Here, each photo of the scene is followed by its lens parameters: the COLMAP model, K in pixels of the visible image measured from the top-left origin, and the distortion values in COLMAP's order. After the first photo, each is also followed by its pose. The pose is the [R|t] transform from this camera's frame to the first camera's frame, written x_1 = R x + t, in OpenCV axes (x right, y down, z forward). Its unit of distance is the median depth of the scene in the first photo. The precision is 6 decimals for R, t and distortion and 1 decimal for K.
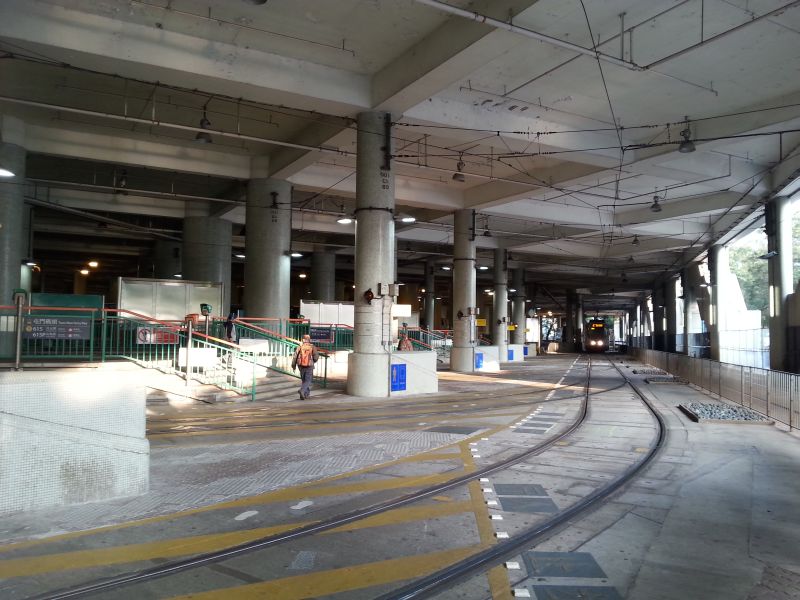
lens RADIAL K [[670.8, 0, 400.0], [0, 670.8, 300.0], [0, 0, 1]] dist [-0.012760, -0.001766]
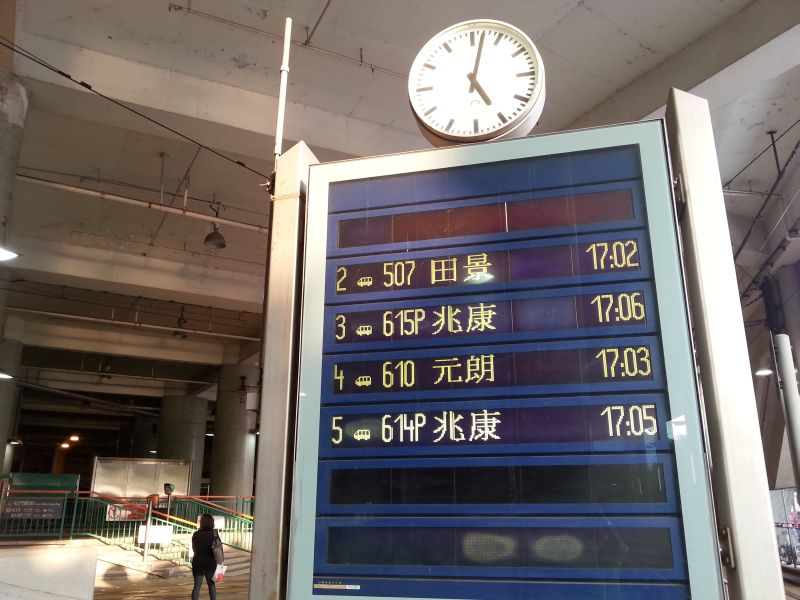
lens RADIAL K [[670.8, 0, 400.0], [0, 670.8, 300.0], [0, 0, 1]] dist [-0.012760, -0.001766]
pose [[0.999856, -0.006365, 0.015714, 0.084987], [0.009976, 0.970281, -0.241776, -0.018875], [-0.013708, 0.241898, 0.970205, -0.173991]]
